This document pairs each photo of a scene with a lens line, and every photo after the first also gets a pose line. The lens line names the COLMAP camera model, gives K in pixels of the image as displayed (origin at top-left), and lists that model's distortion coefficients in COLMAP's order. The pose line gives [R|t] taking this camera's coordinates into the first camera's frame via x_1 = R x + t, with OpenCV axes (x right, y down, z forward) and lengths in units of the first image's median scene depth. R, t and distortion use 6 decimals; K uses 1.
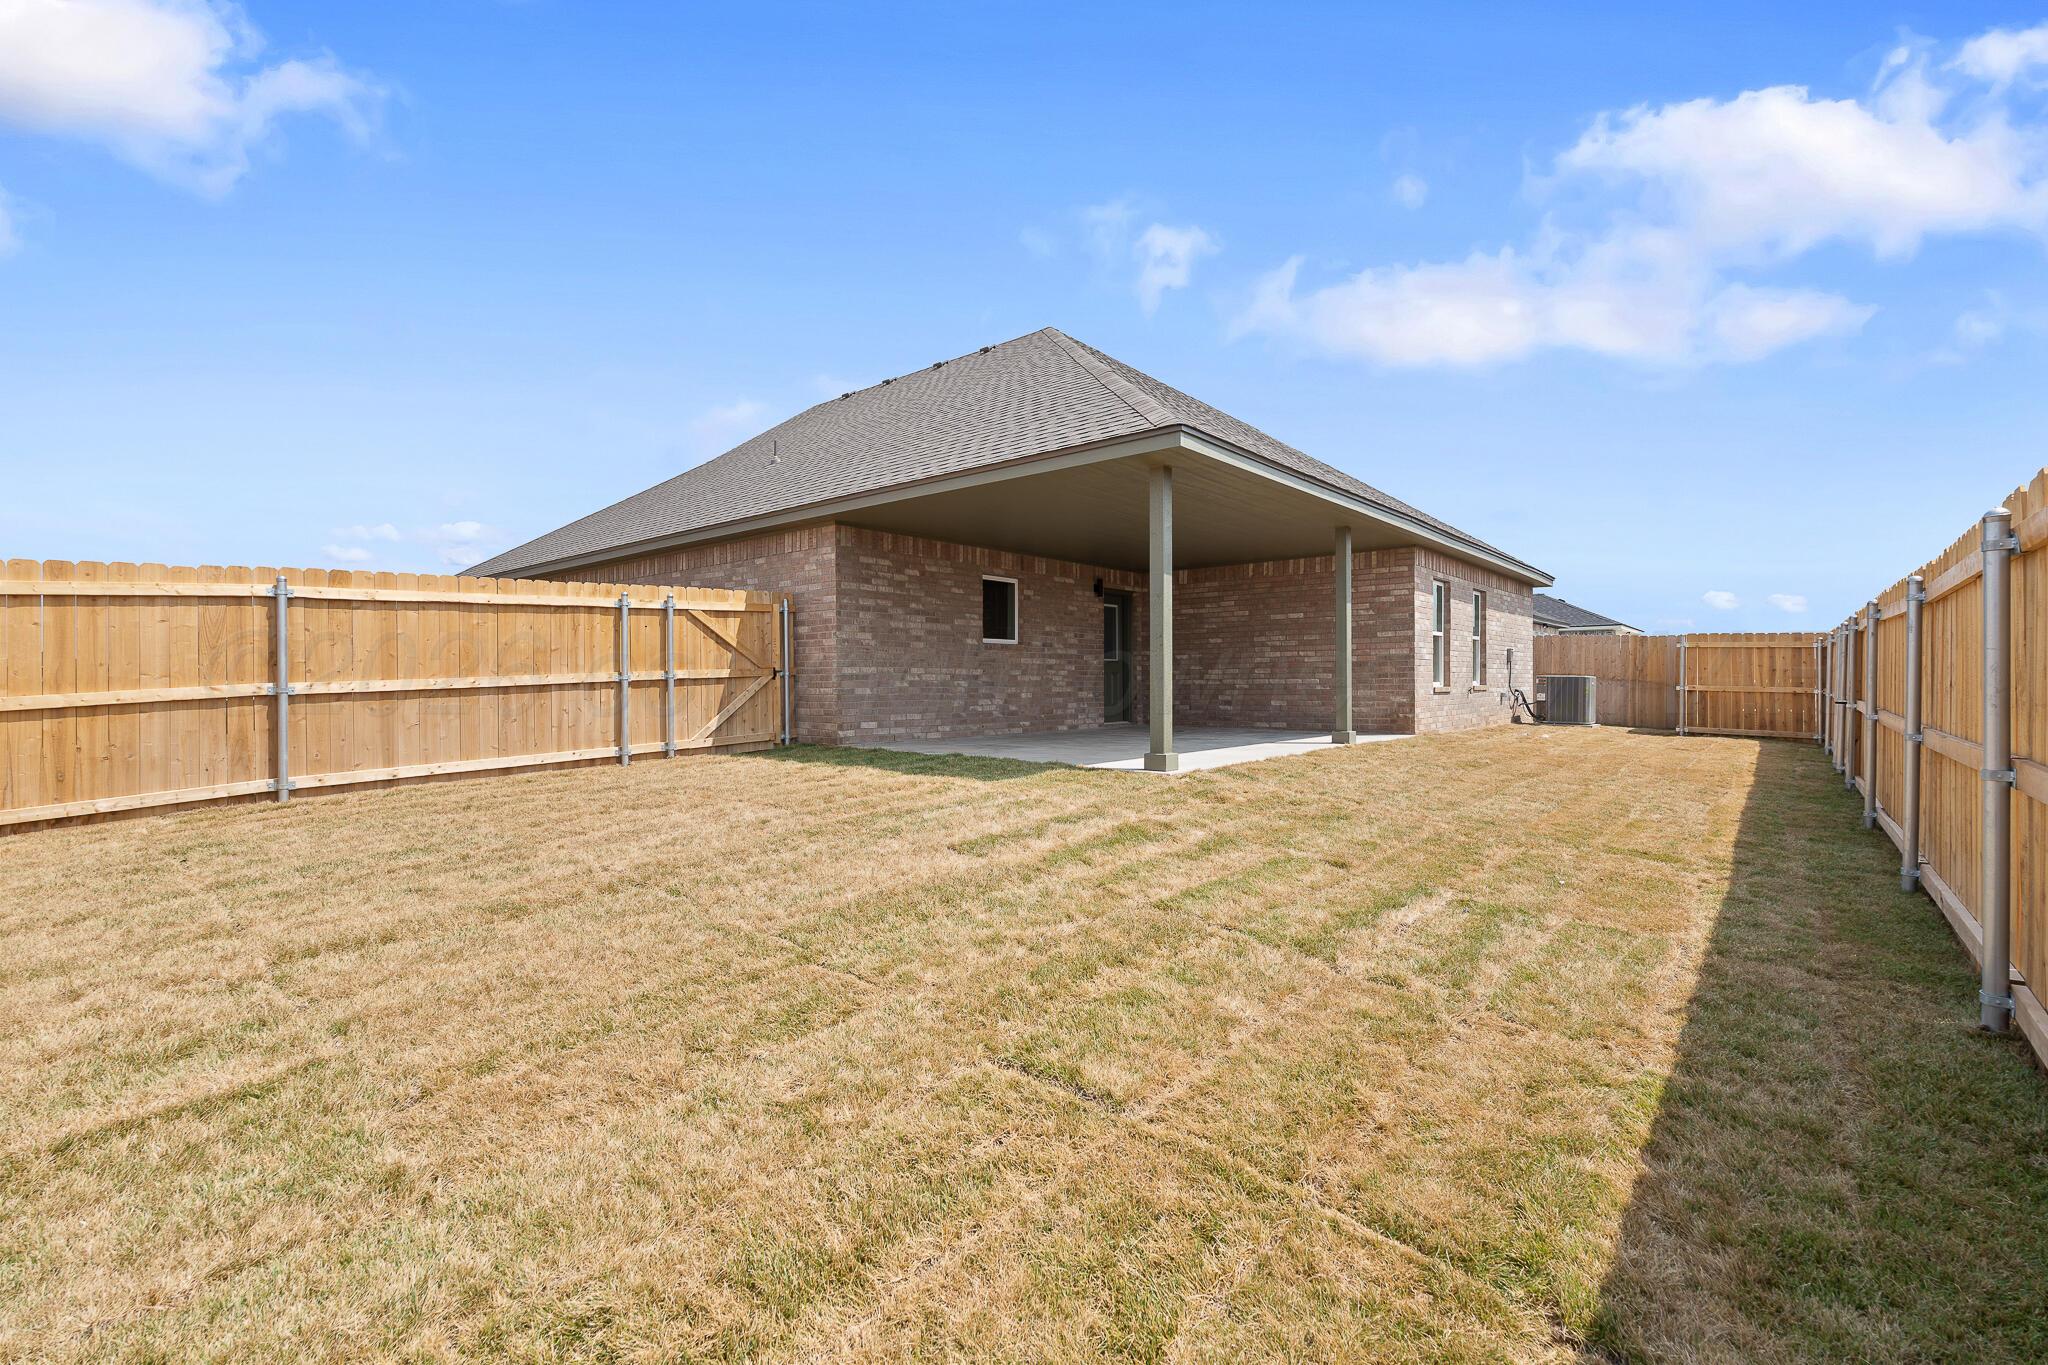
lens RADIAL K [[899.1, 0, 1022.9], [0, 899.1, 689.9], [0, 0, 1]] dist [-0.000582, 0.000257]
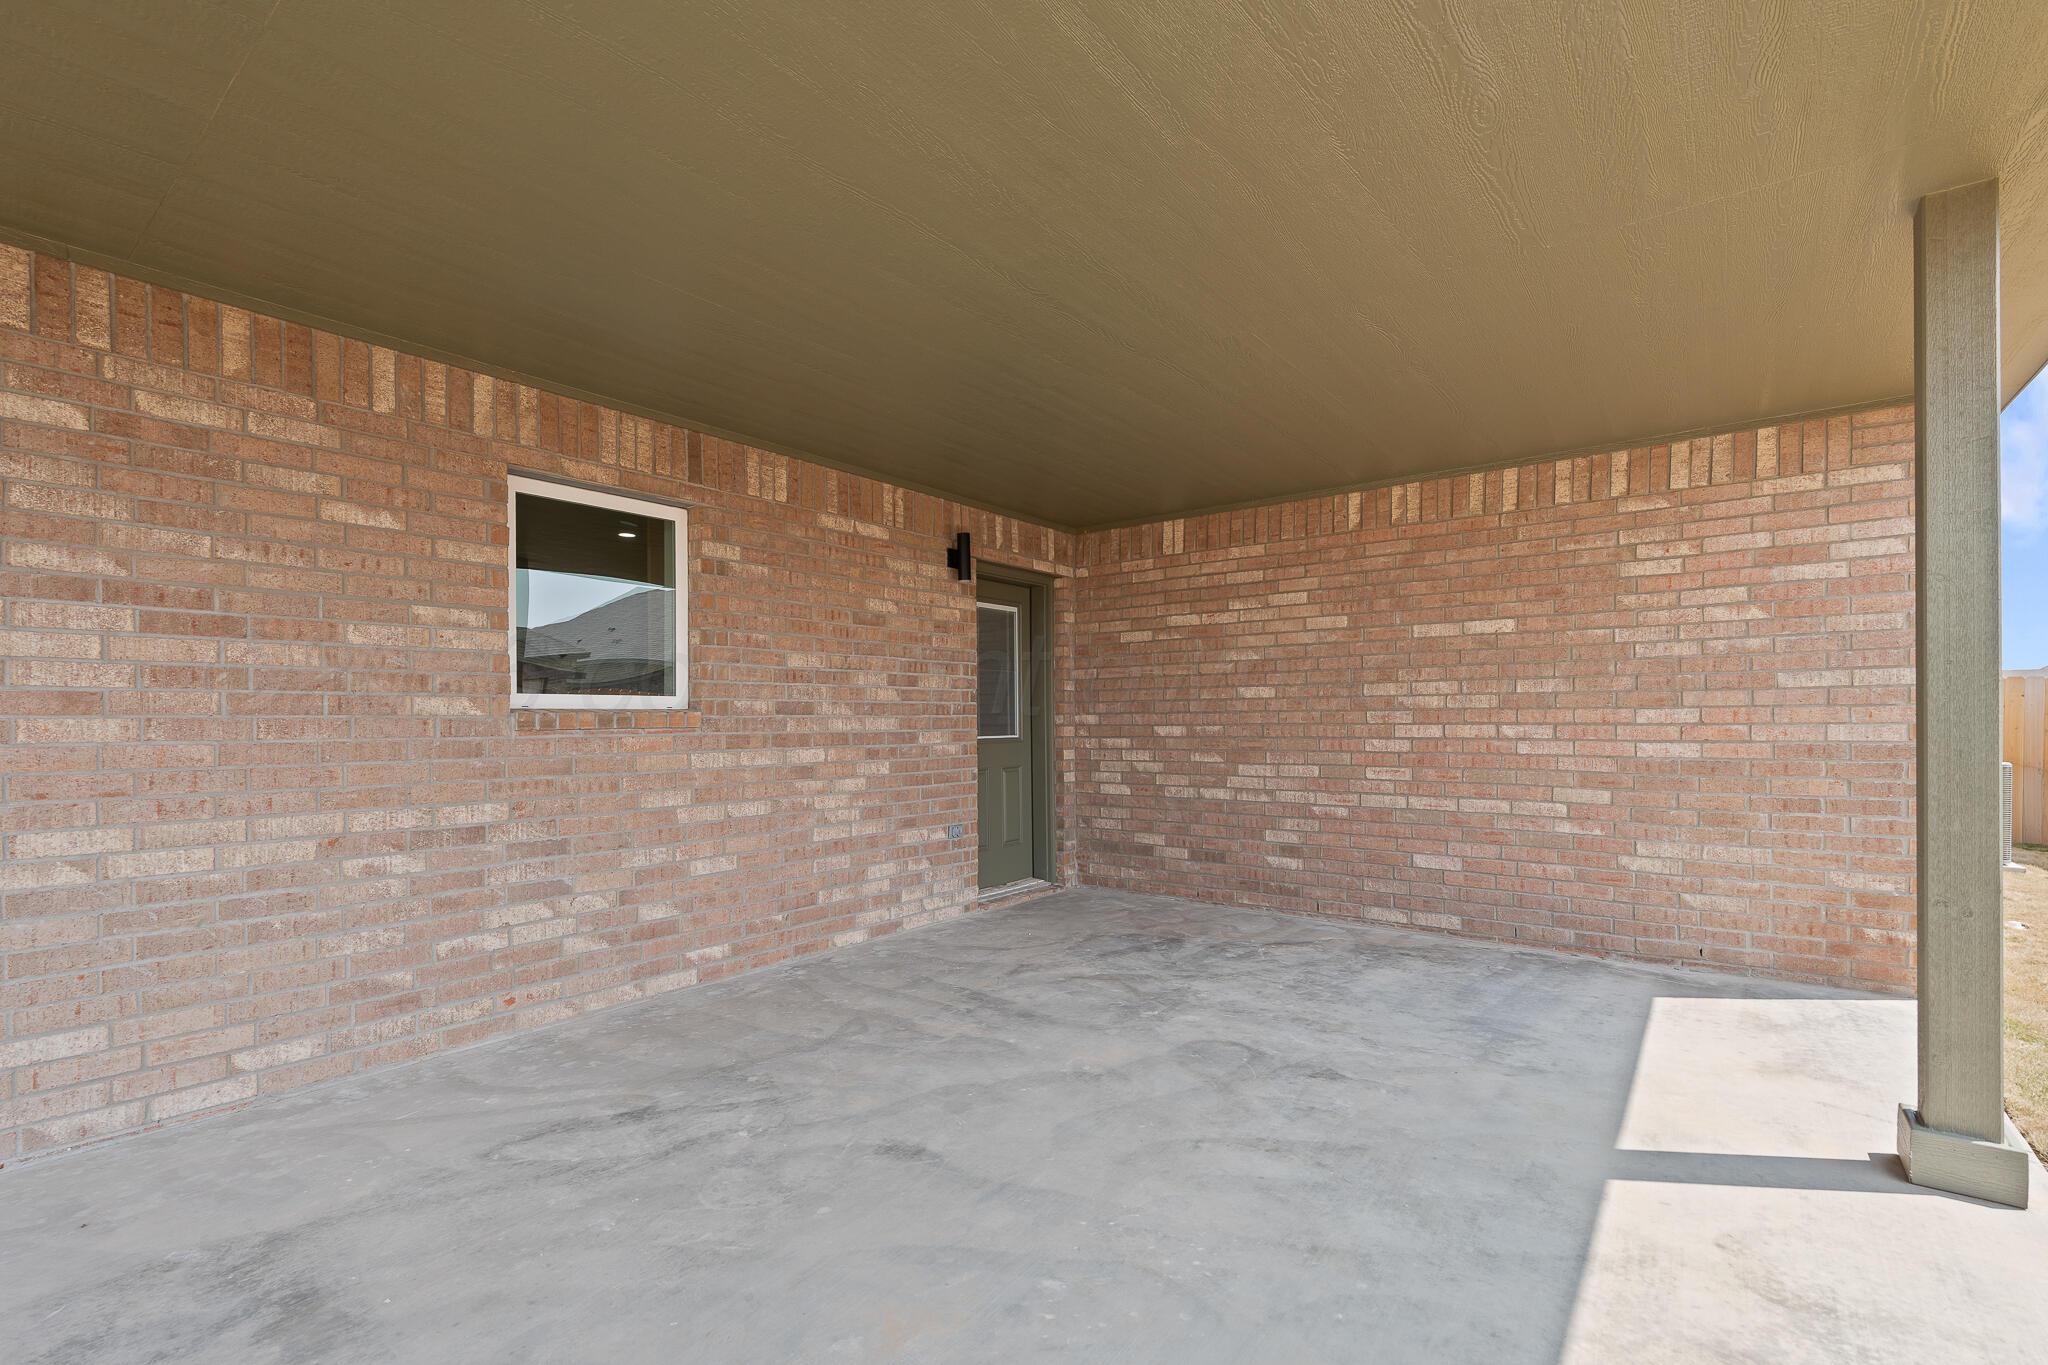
lens RADIAL K [[899.1, 0, 1001.6], [0, 899.1, 716.5], [0, 0, 1]] dist [-0.000582, 0.000257]
pose [[0.999521, -0.000981, 0.030944, 0.095526], [0.001258, 0.999959, -0.008934, -0.043622], [-0.030934, 0.008968, 0.999481, 0.650290]]
